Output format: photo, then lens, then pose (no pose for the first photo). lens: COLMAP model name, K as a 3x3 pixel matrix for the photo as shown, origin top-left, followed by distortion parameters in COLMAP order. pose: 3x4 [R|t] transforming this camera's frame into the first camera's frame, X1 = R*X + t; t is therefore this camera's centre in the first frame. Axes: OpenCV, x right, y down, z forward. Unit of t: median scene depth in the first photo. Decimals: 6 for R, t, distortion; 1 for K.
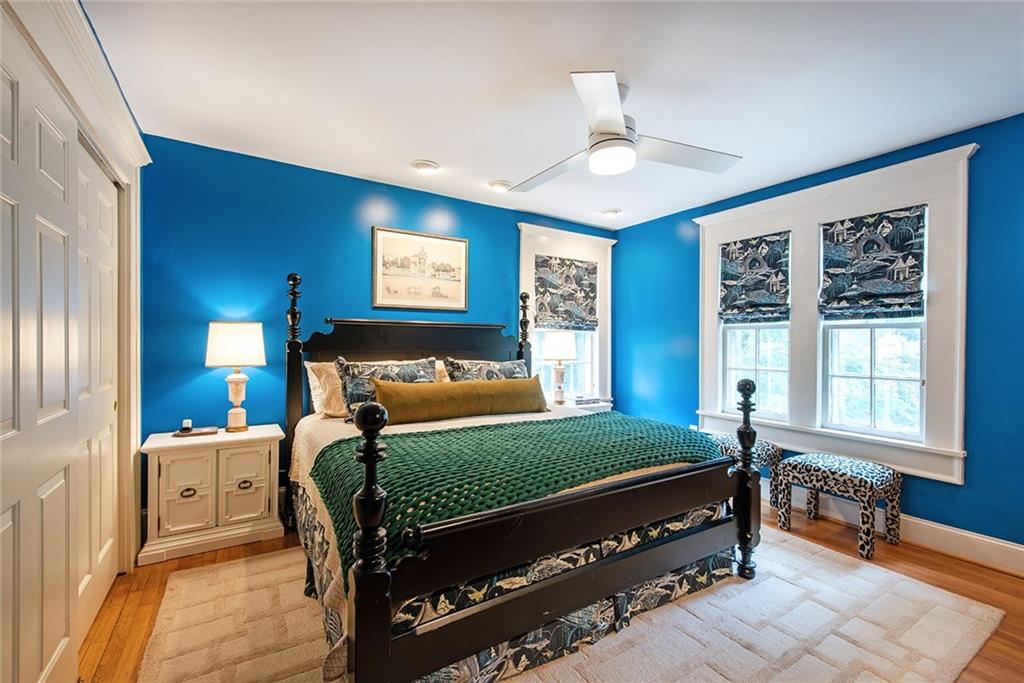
lens RADIAL K [[449.2, 0, 512.5], [0, 449.2, 342.6], [0, 0, 1]] dist [0.015543, -0.000129]
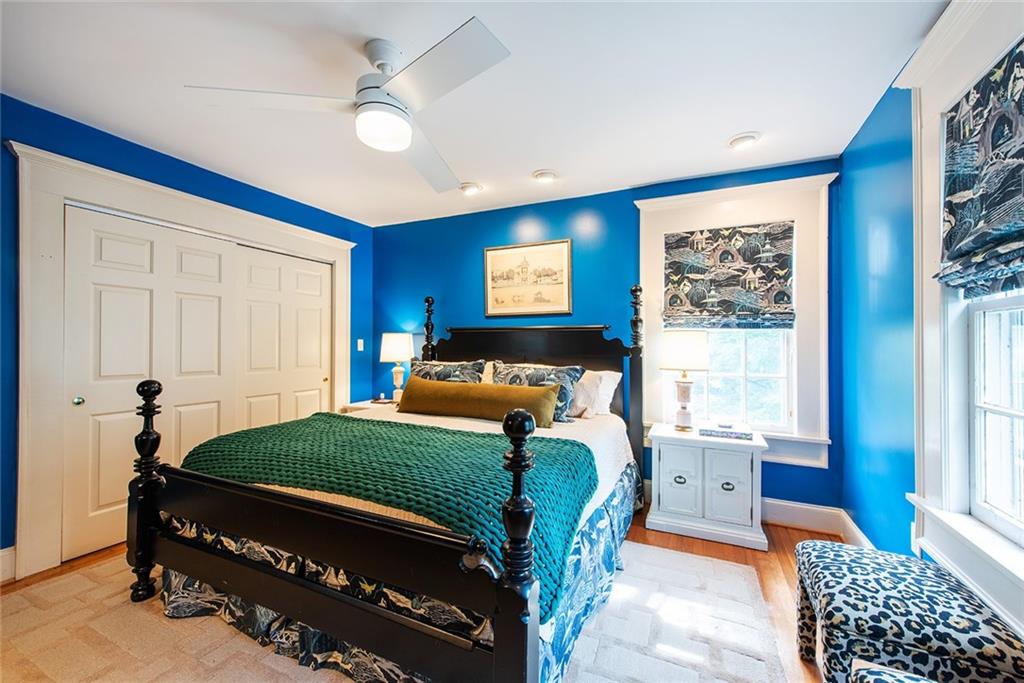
lens RADIAL K [[399.4, 0, 508.1], [0, 399.4, 343.5], [0, 0, 1]] dist [0.011173, -0.003809]
pose [[0.534082, -0.011611, -0.845353, 0.545905], [-0.003280, 0.999870, -0.015806, 0.007044], [0.845426, 0.011214, 0.533975, 0.441242]]
